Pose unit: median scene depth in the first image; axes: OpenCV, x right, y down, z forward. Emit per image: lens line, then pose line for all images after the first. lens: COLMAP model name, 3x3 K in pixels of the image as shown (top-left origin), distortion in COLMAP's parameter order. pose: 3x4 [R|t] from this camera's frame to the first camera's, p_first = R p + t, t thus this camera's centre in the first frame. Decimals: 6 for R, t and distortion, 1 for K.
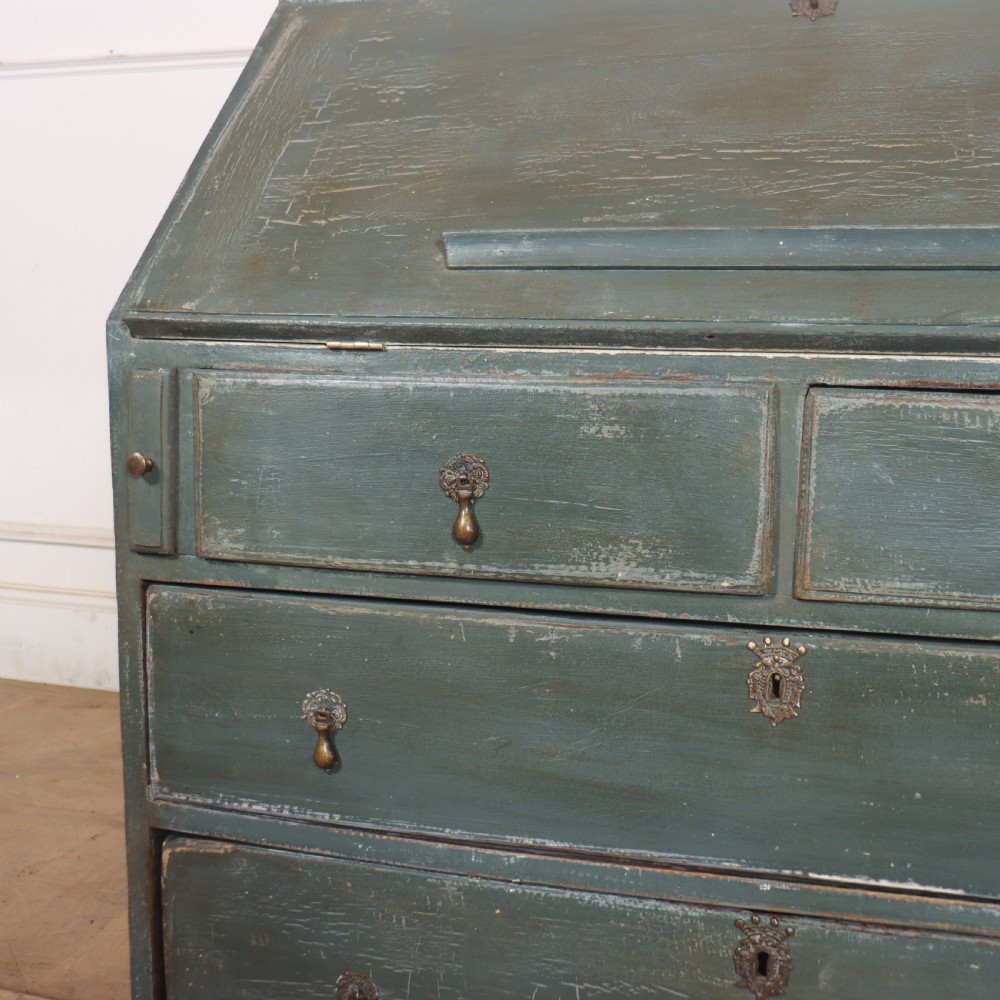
lens RADIAL K [[1438.0, 0, 462.6], [0, 1438.0, 476.8], [0, 0, 1]] dist [-0.109238, 0.000000]
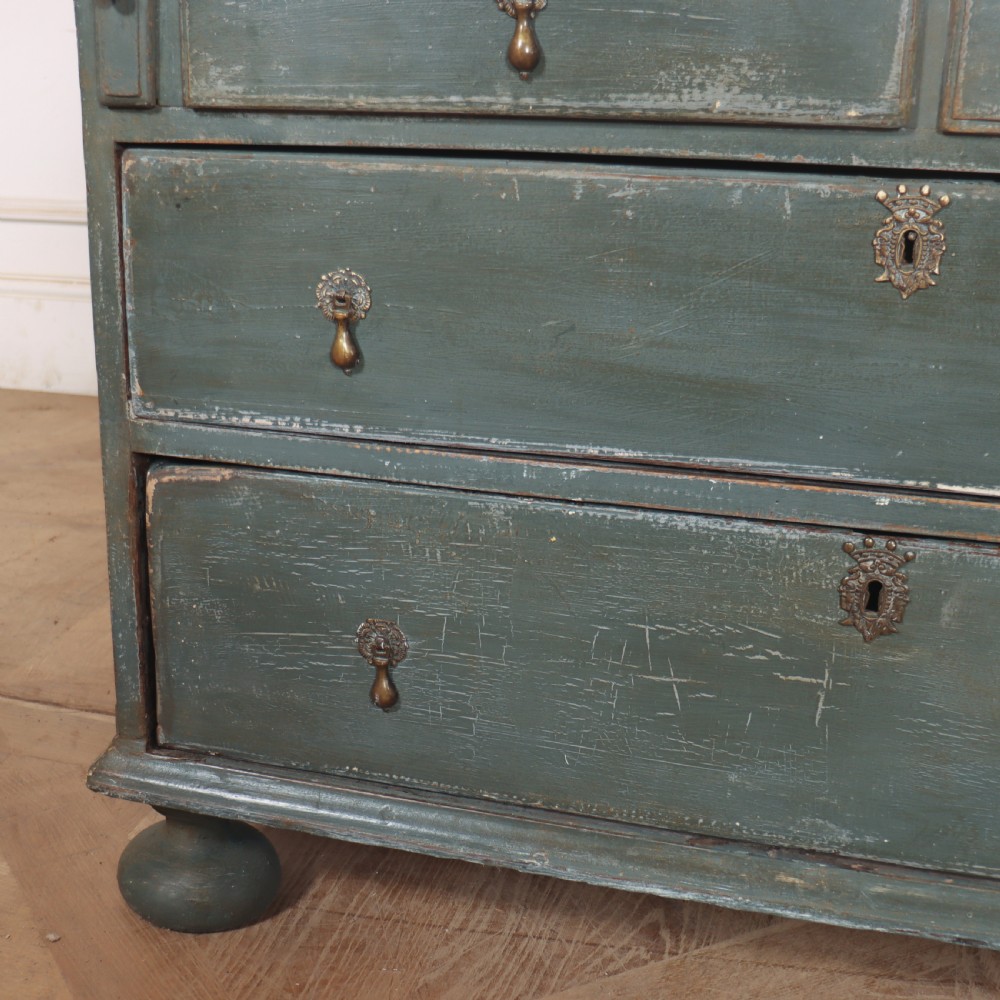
lens RADIAL K [[1661.4, 0, 379.1], [0, 1661.4, 621.5], [0, 0, 1]] dist [-0.126602, 0.000000]
pose [[0.999075, 0.006670, -0.042479, -0.037192], [0.003569, 0.971621, 0.236514, 0.128542], [0.042851, -0.236447, 0.970699, 0.045258]]
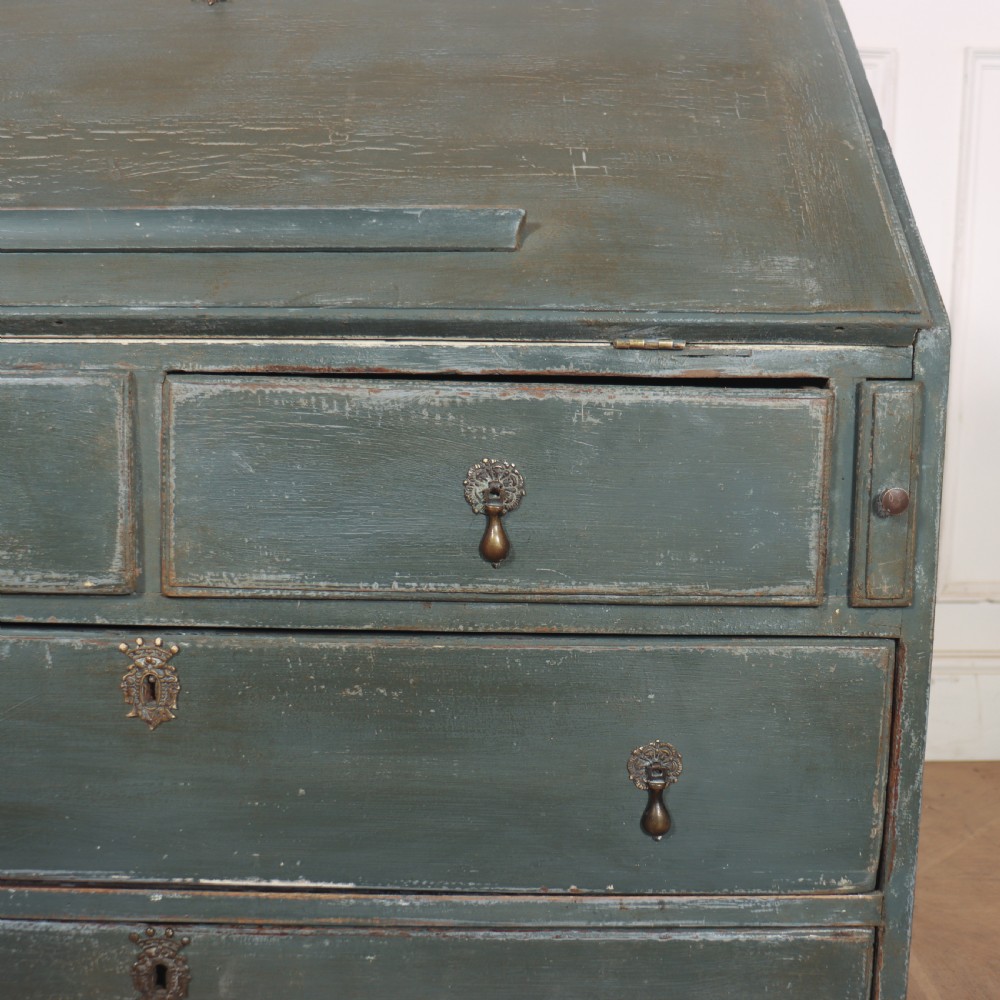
lens RADIAL K [[1365.3, 0, 498.0], [0, 1365.3, 501.5], [0, 0, 1]] dist [-0.111316, 0.000000]
pose [[0.952703, -0.032660, 0.302143, 0.165000], [0.029891, 0.999458, 0.013786, 0.015326], [-0.302429, -0.004103, 0.953163, 0.062953]]
